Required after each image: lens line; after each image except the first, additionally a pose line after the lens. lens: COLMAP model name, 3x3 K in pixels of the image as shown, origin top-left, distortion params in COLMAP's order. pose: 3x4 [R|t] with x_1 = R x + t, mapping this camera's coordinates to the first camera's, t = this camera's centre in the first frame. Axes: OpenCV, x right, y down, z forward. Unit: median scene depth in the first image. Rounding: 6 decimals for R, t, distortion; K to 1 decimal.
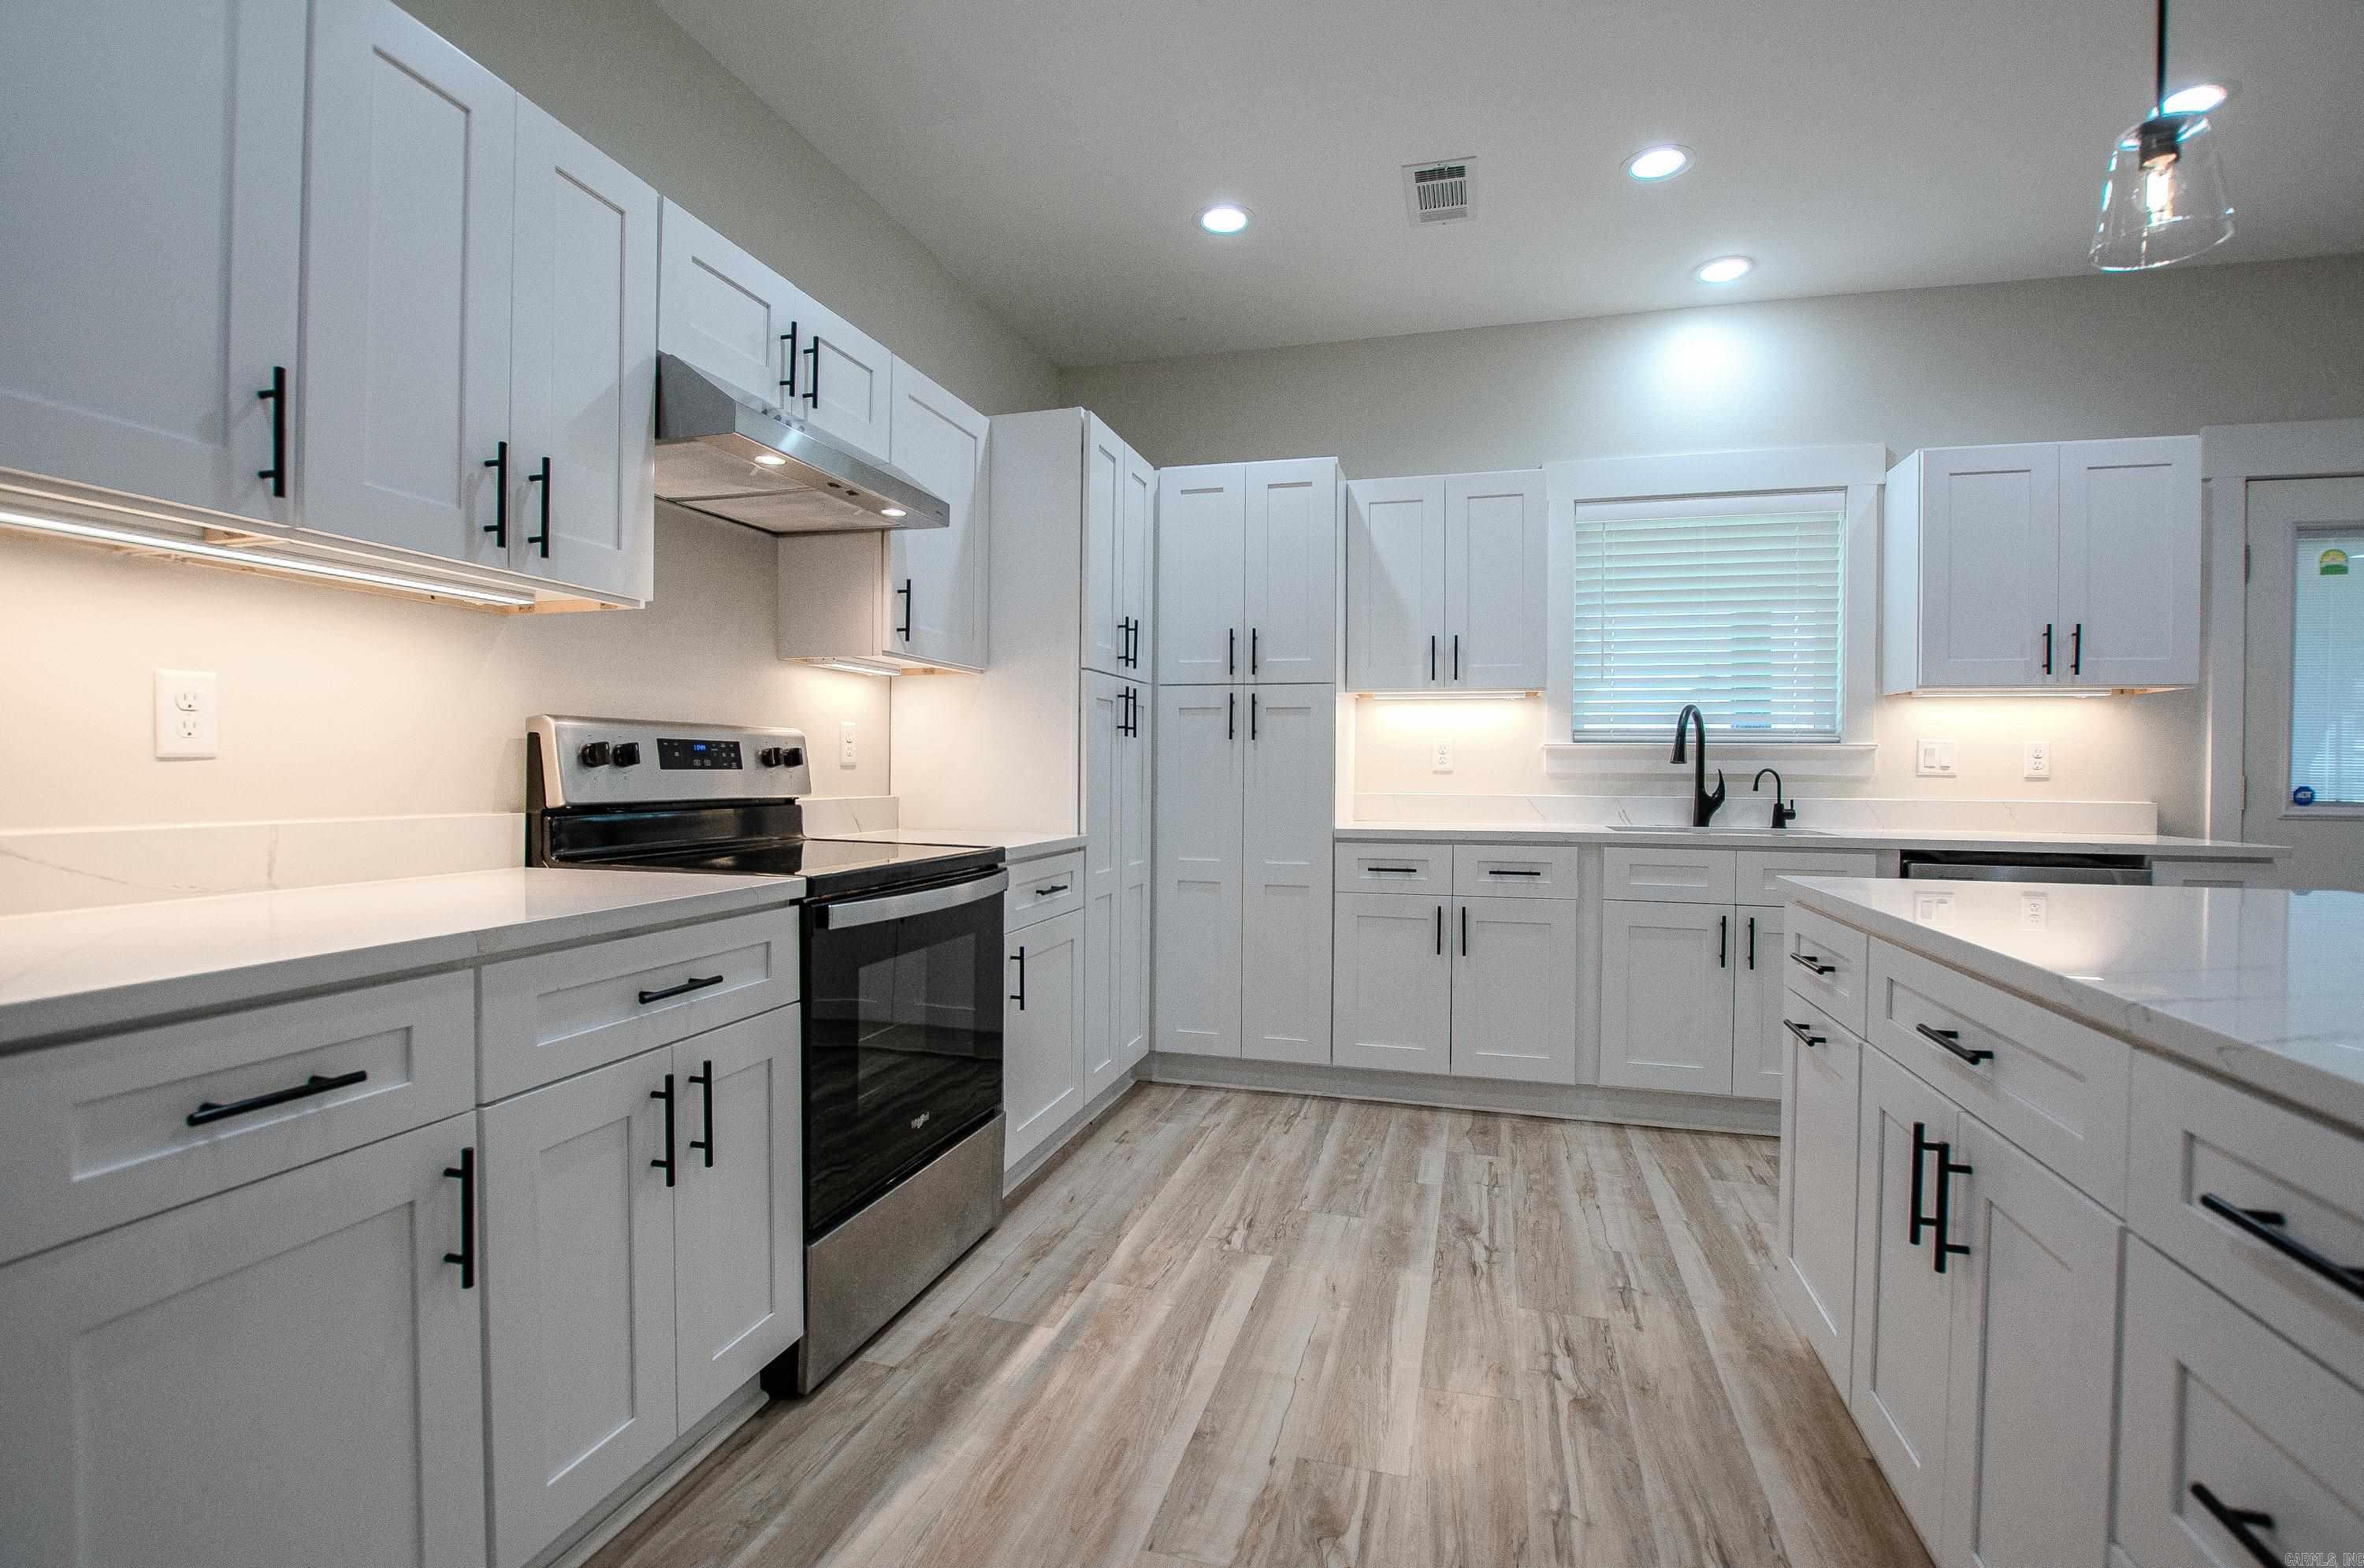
lens RADIAL K [[1063.2, 0, 1180.1], [0, 1063.2, 776.9], [0, 0, 1]] dist [-0.033344, 0.003590]
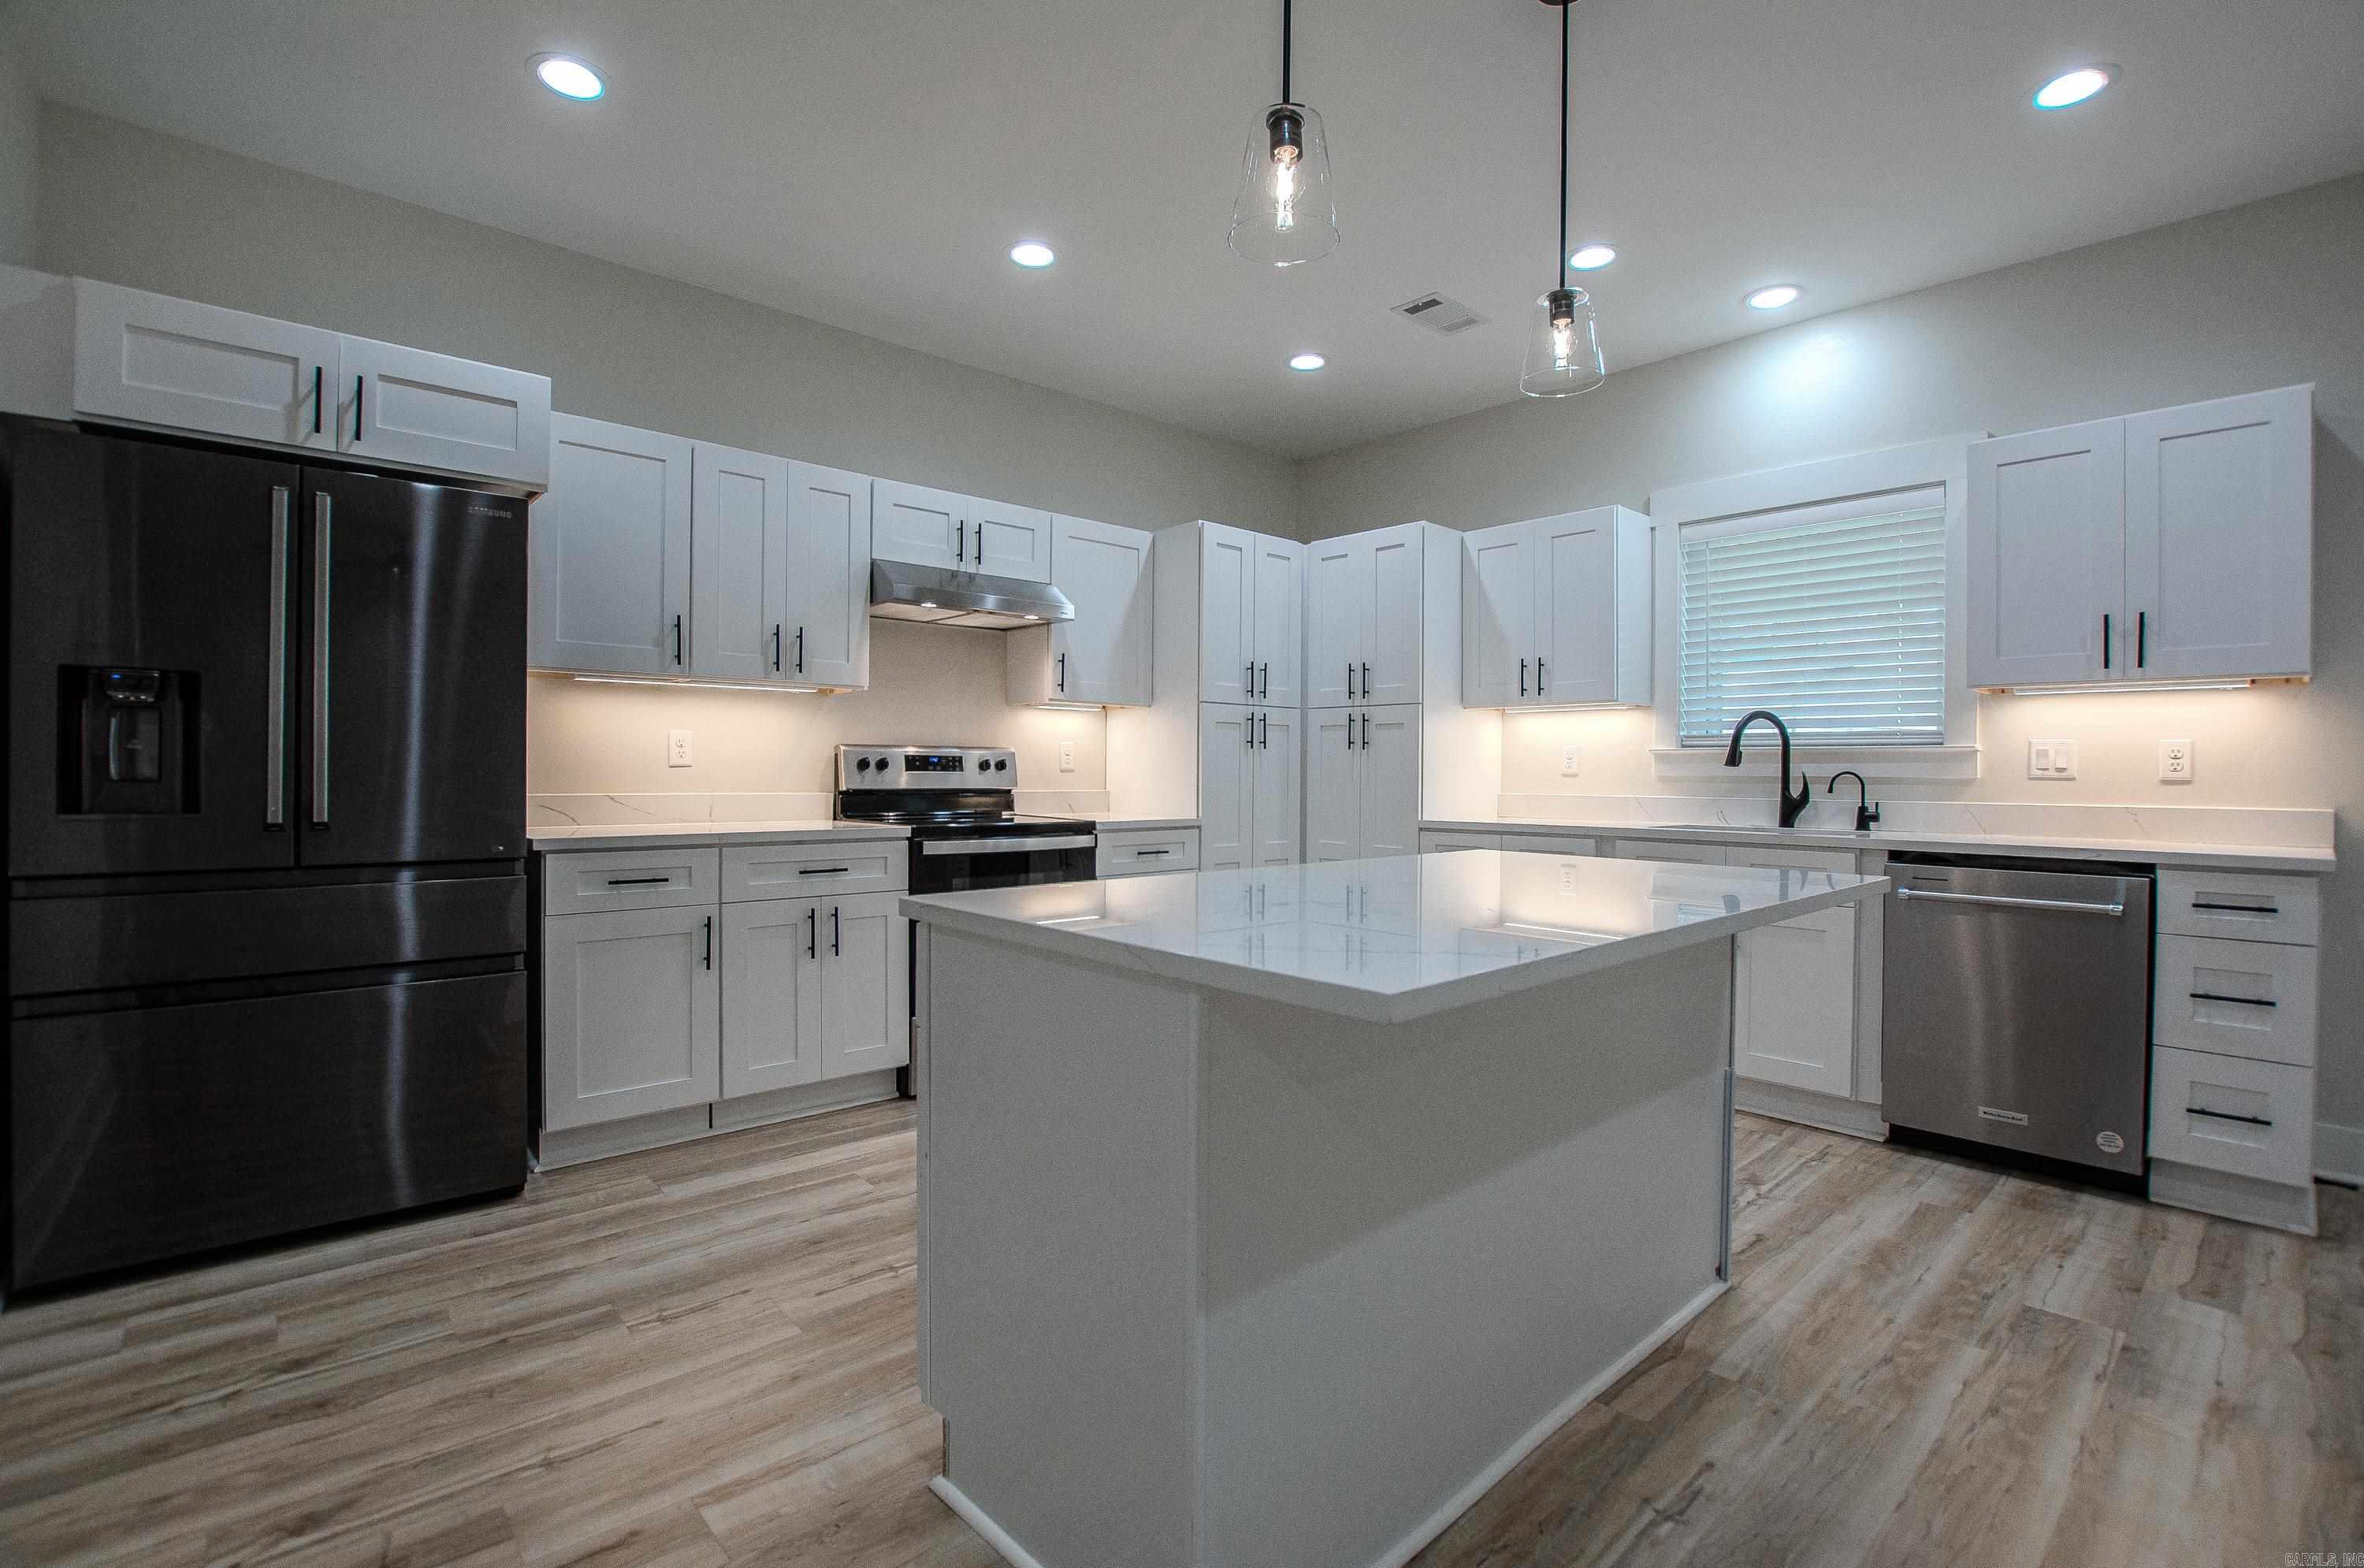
lens RADIAL K [[1063.2, 0, 1183.7], [0, 1063.2, 774.2], [0, 0, 1]] dist [-0.033344, 0.003590]
pose [[0.850543, -0.000332, -0.525905, 0.693332], [-0.004614, 0.999957, -0.008093, 0.007767], [0.525885, 0.009310, 0.850505, -0.250176]]
